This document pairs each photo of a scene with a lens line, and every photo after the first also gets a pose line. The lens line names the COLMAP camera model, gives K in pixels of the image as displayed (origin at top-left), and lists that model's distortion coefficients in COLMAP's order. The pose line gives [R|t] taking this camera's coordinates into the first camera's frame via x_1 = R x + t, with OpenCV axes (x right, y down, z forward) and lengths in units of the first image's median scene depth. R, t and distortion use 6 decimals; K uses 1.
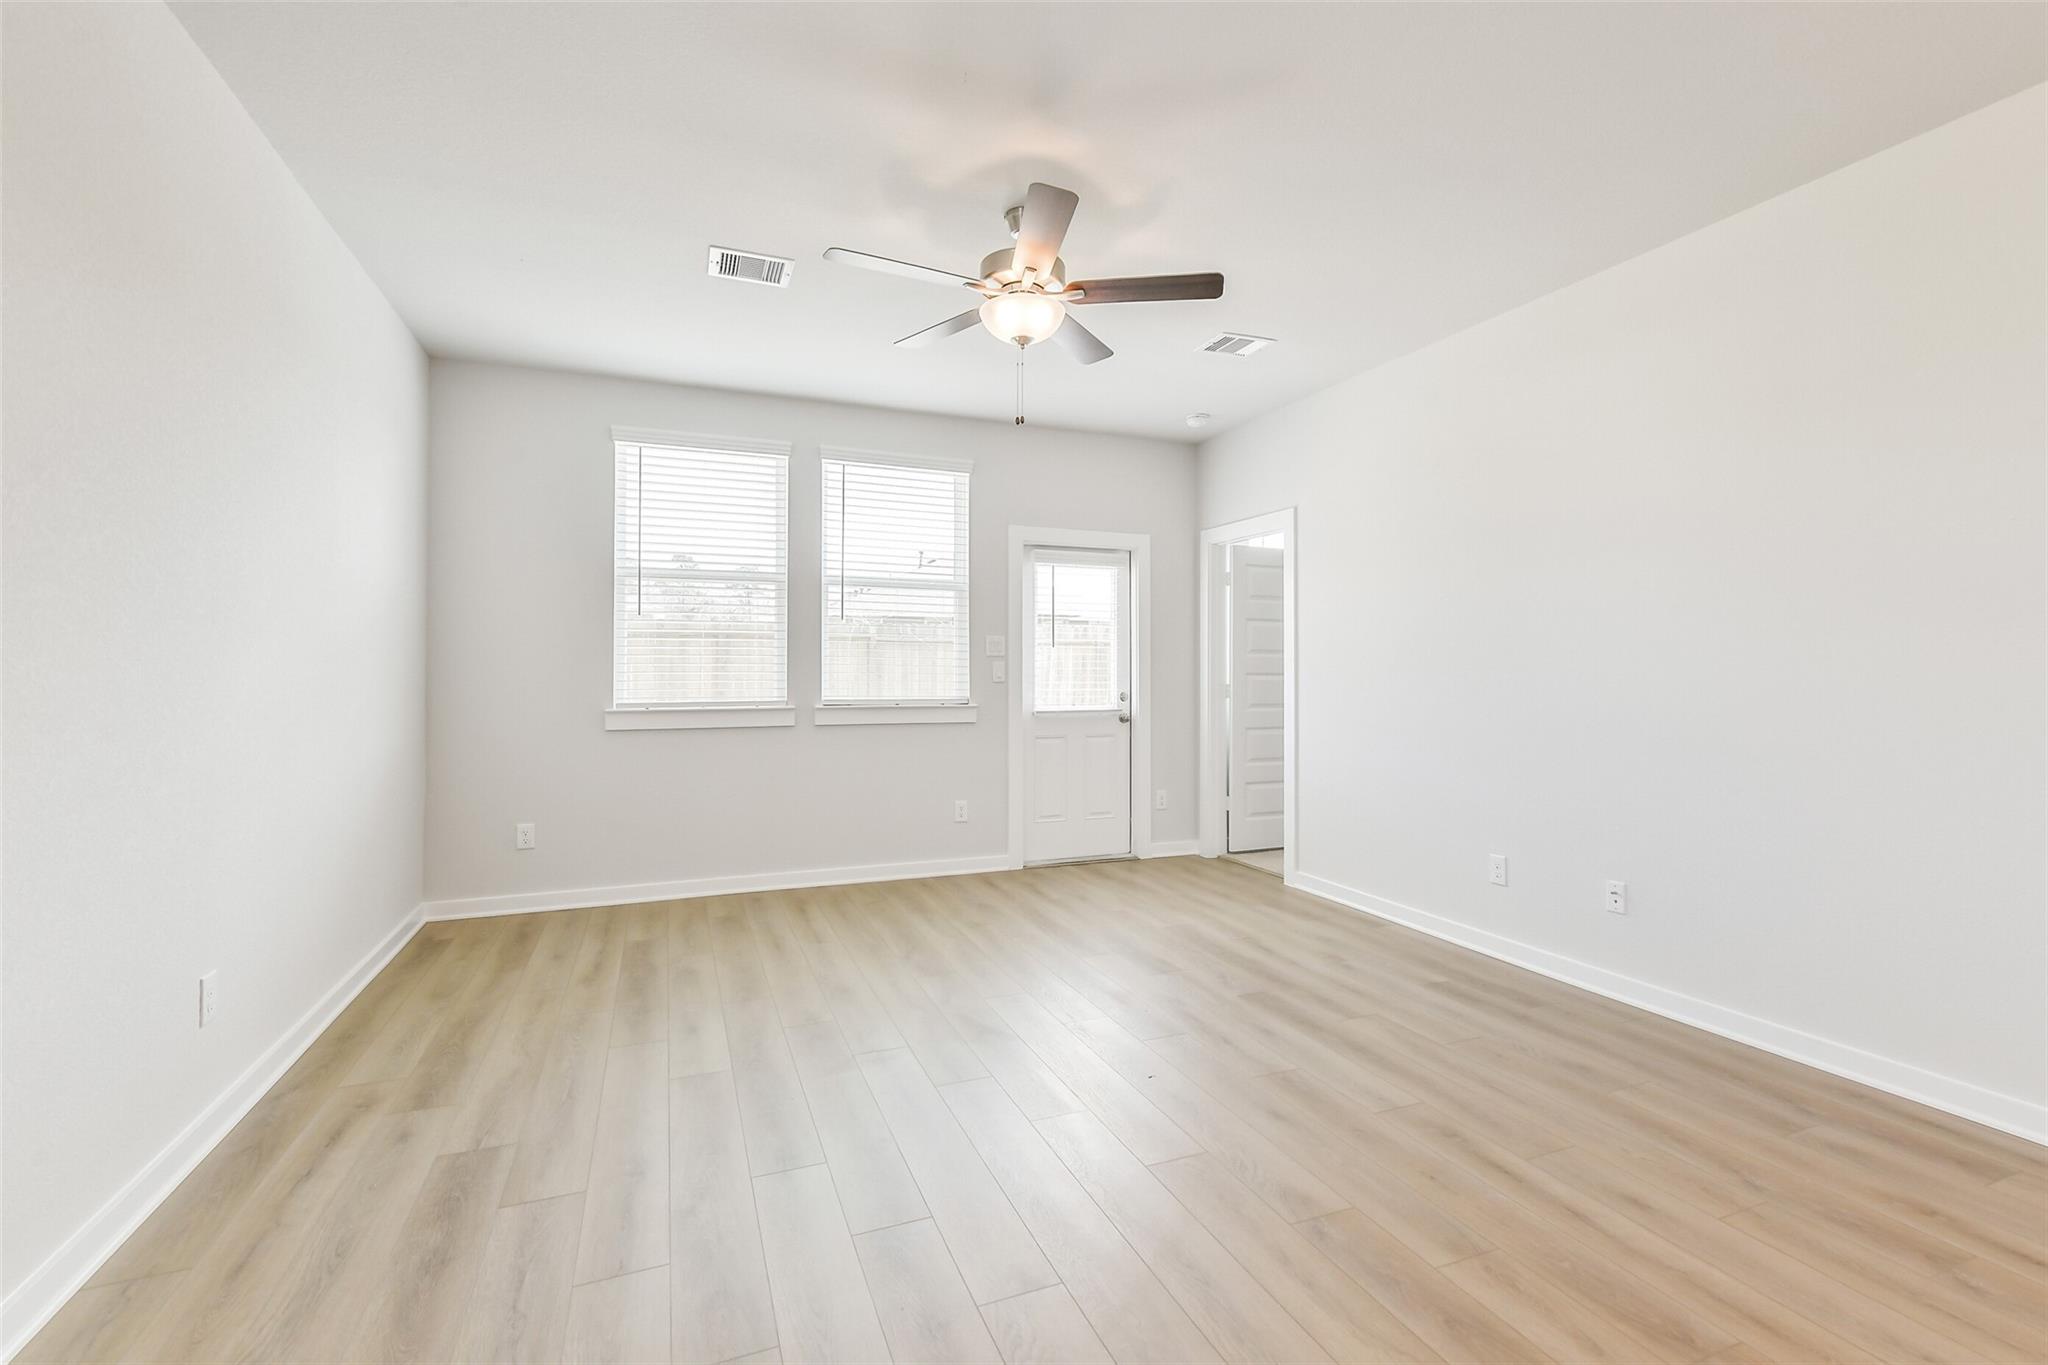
lens RADIAL K [[892.1, 0, 1035.3], [0, 892.1, 665.8], [0, 0, 1]] dist [0.001555, -0.001016]
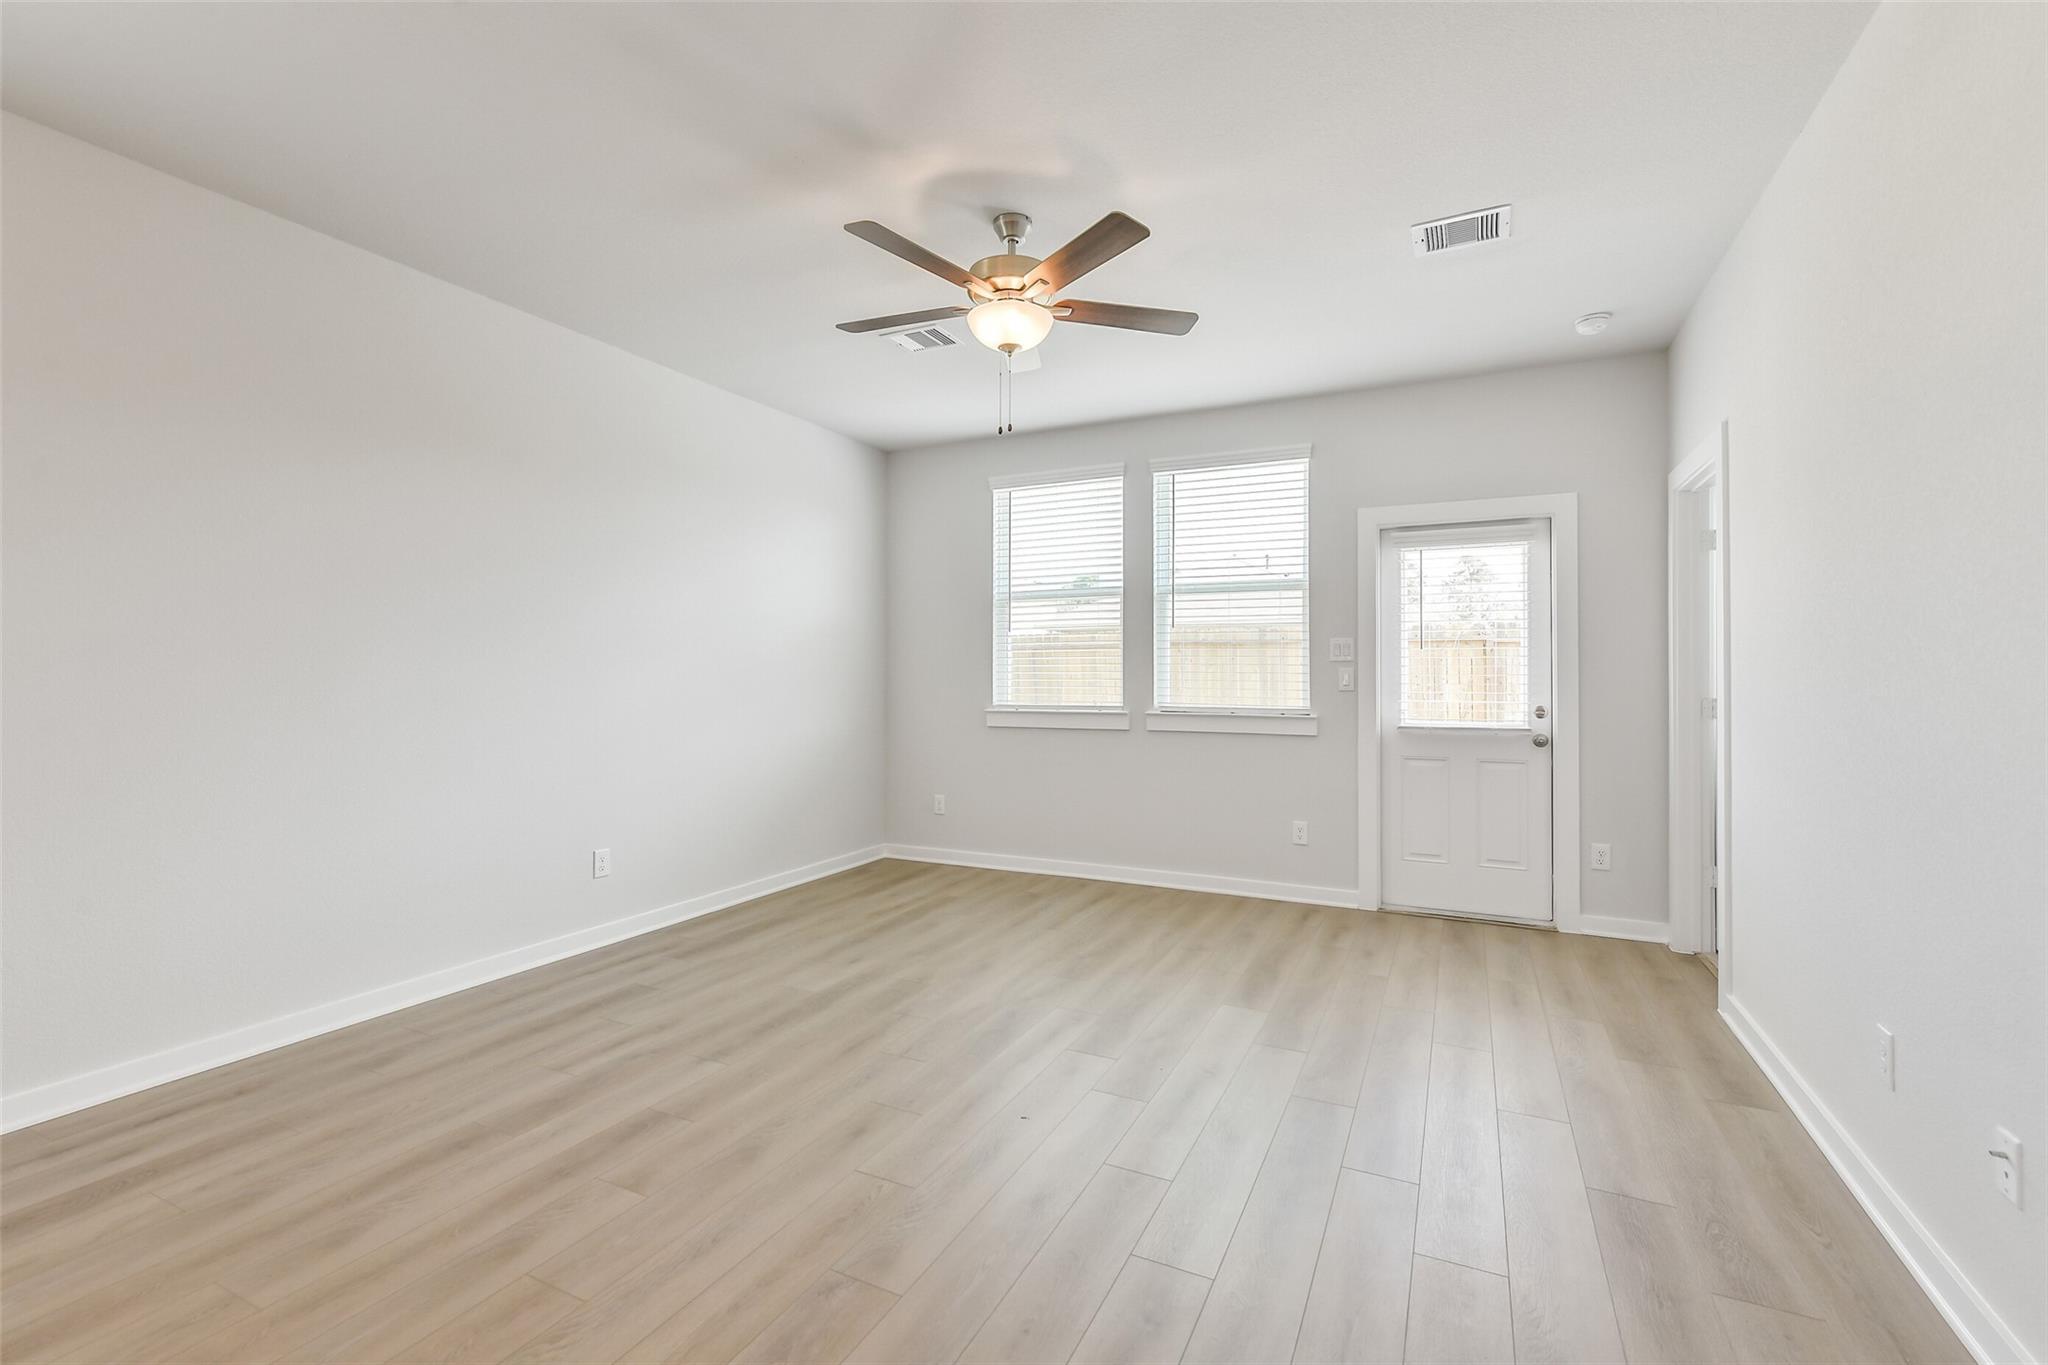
lens RADIAL K [[892.1, 0, 1030.9], [0, 892.1, 673.7], [0, 0, 1]] dist [0.001555, -0.001016]
pose [[0.666044, -0.002851, -0.745907, 0.442181], [0.004472, 0.999990, 0.000170, -0.000111], [0.745899, -0.003449, 0.666050, 0.208843]]
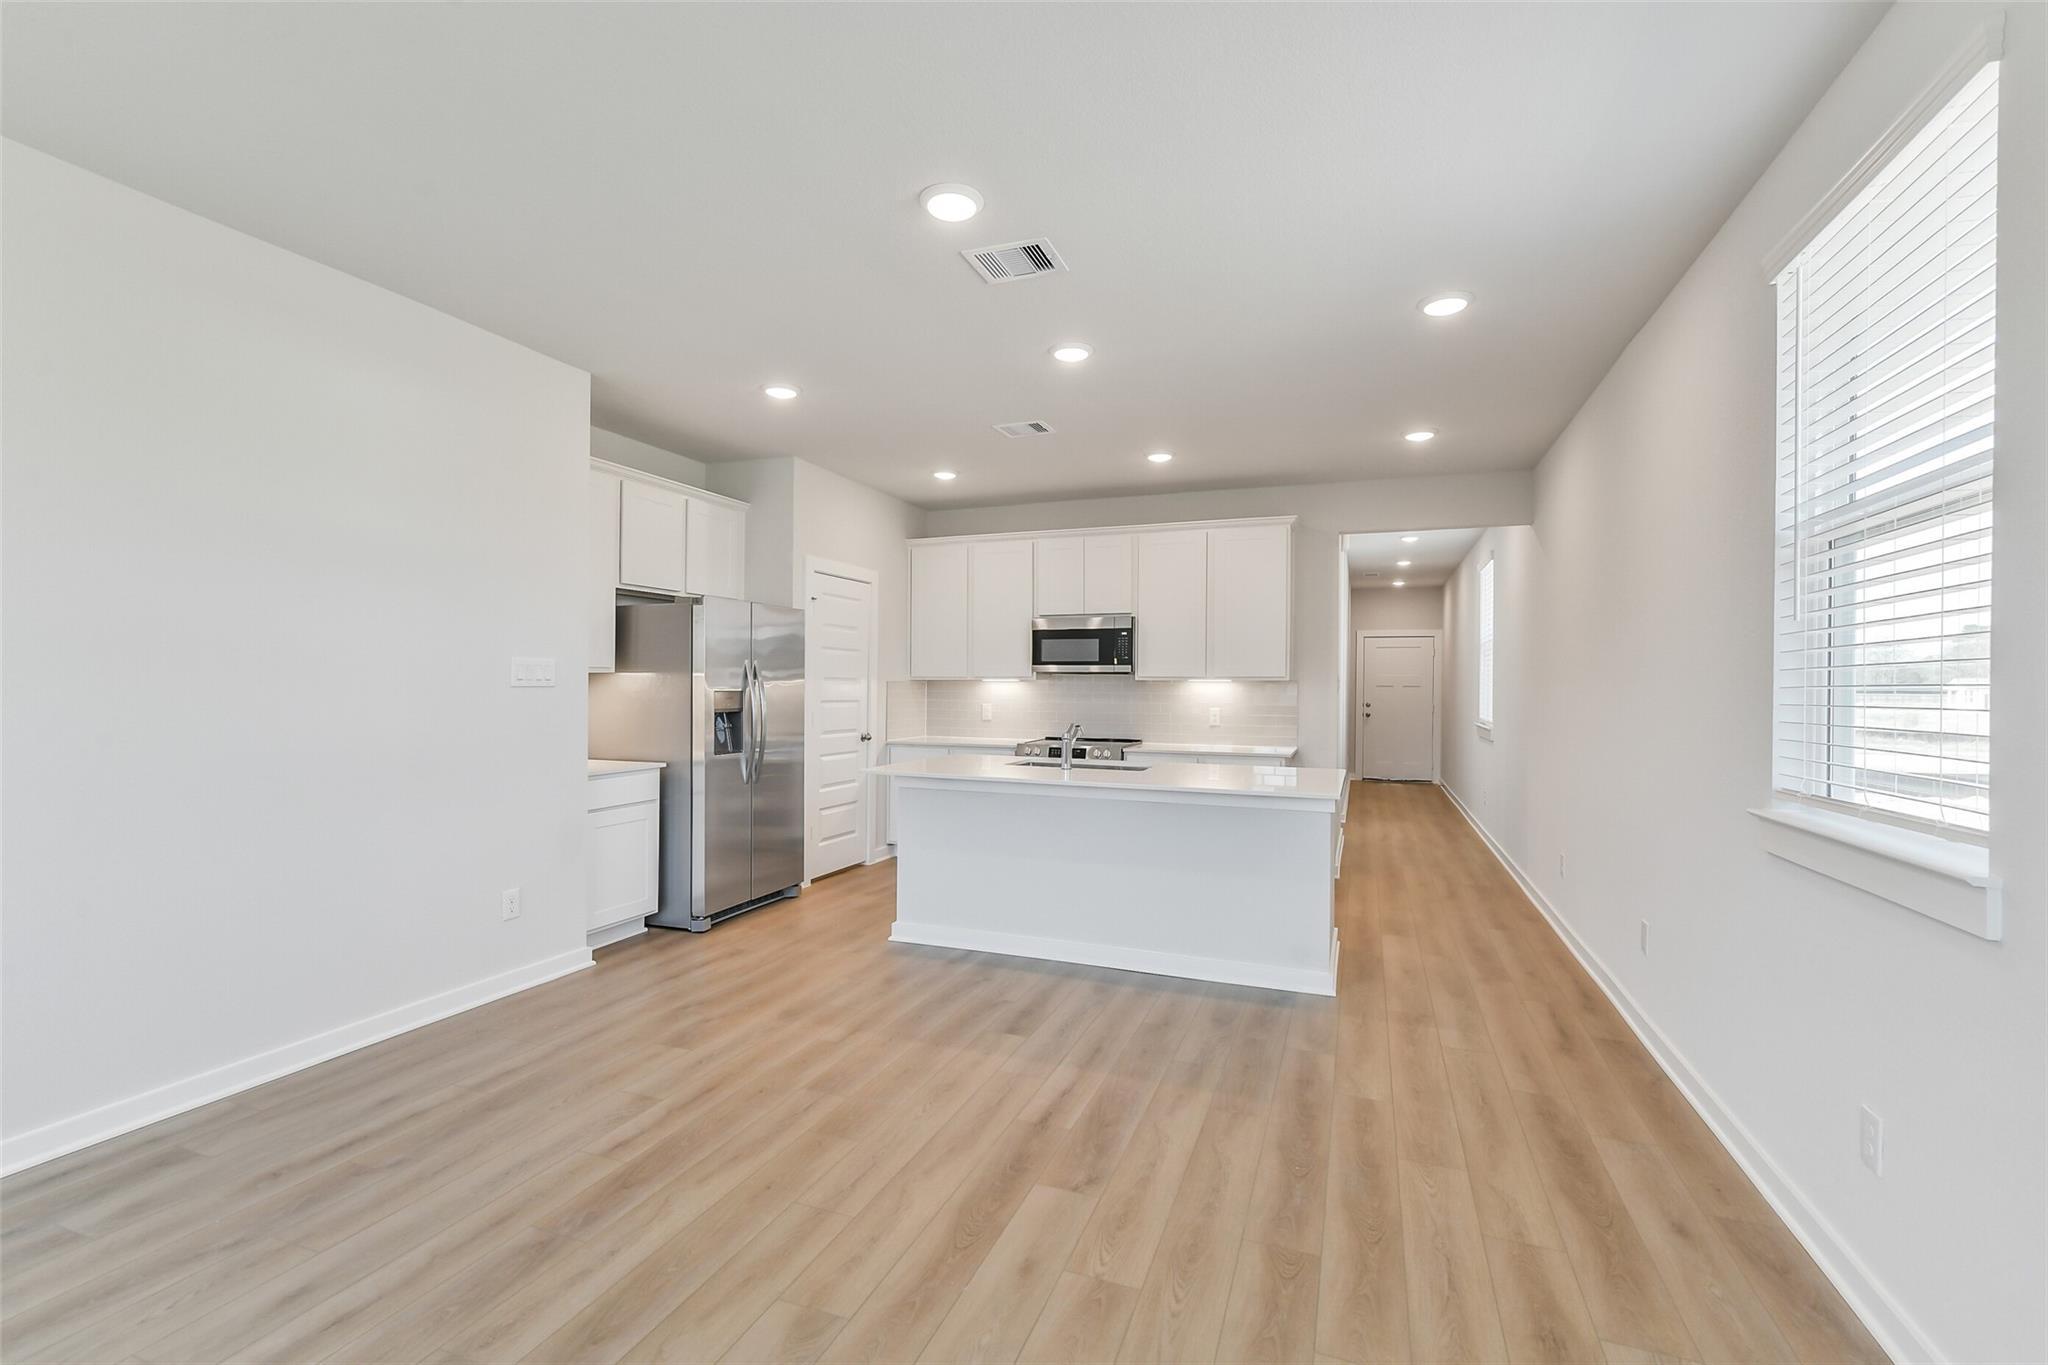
lens RADIAL K [[892.1, 0, 1027.7], [0, 892.1, 691.6], [0, 0, 1]] dist [0.001555, -0.001016]
pose [[-0.729931, -0.011438, 0.683425, -0.210750], [-0.012903, 0.999912, 0.002954, -0.017283], [-0.683399, -0.006662, -0.730015, 0.475321]]
